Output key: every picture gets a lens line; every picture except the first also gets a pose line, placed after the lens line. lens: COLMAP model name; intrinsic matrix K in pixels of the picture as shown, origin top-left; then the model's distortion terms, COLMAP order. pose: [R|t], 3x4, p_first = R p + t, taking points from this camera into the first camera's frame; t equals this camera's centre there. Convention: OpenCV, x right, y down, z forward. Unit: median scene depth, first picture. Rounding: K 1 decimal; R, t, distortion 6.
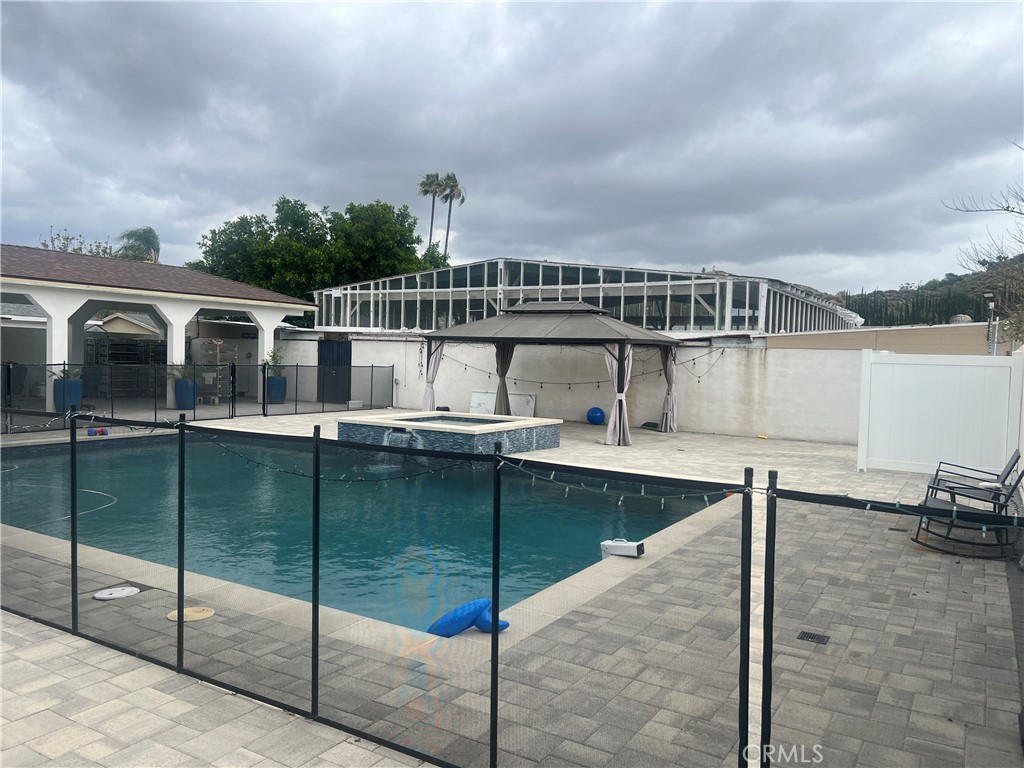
lens RADIAL K [[769.6, 0, 511.8], [0, 769.6, 392.5], [0, 0, 1]] dist [0.066544, -0.086597]
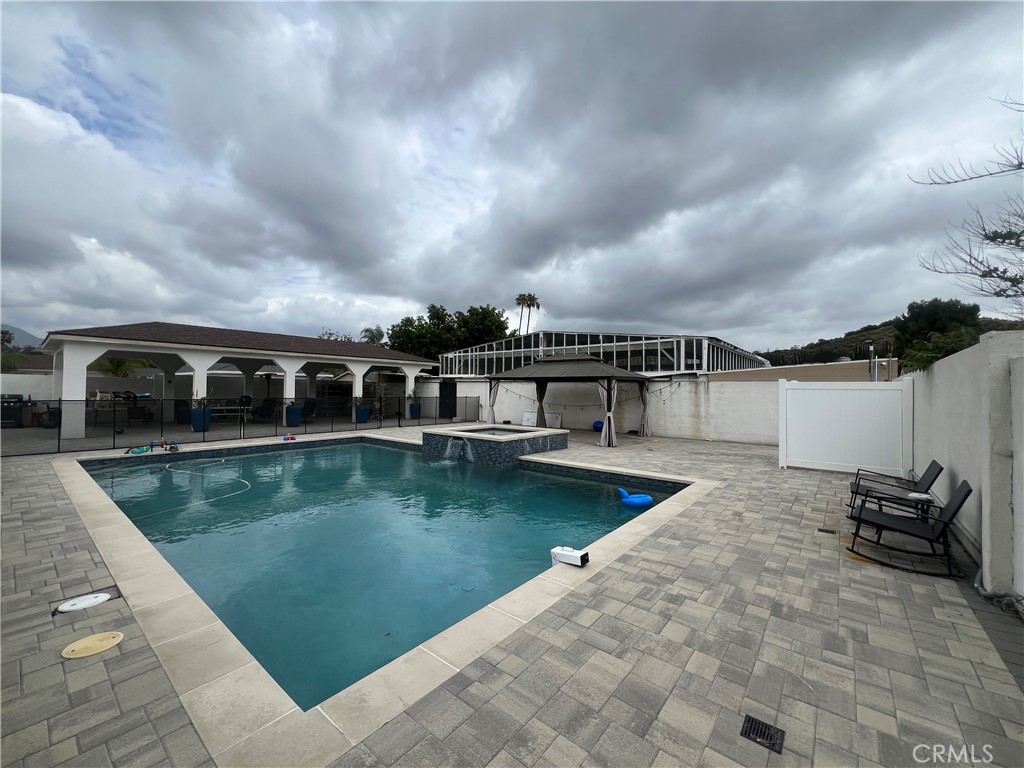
lens RADIAL K [[411.6, 0, 516.6], [0, 411.6, 384.8], [0, 0, 1]] dist [-0.001687, -0.000080]
pose [[0.991801, -0.017766, -0.126549, 0.052591], [0.009748, 0.997921, -0.063703, -0.002144], [0.127418, 0.061947, 0.989913, 0.140466]]
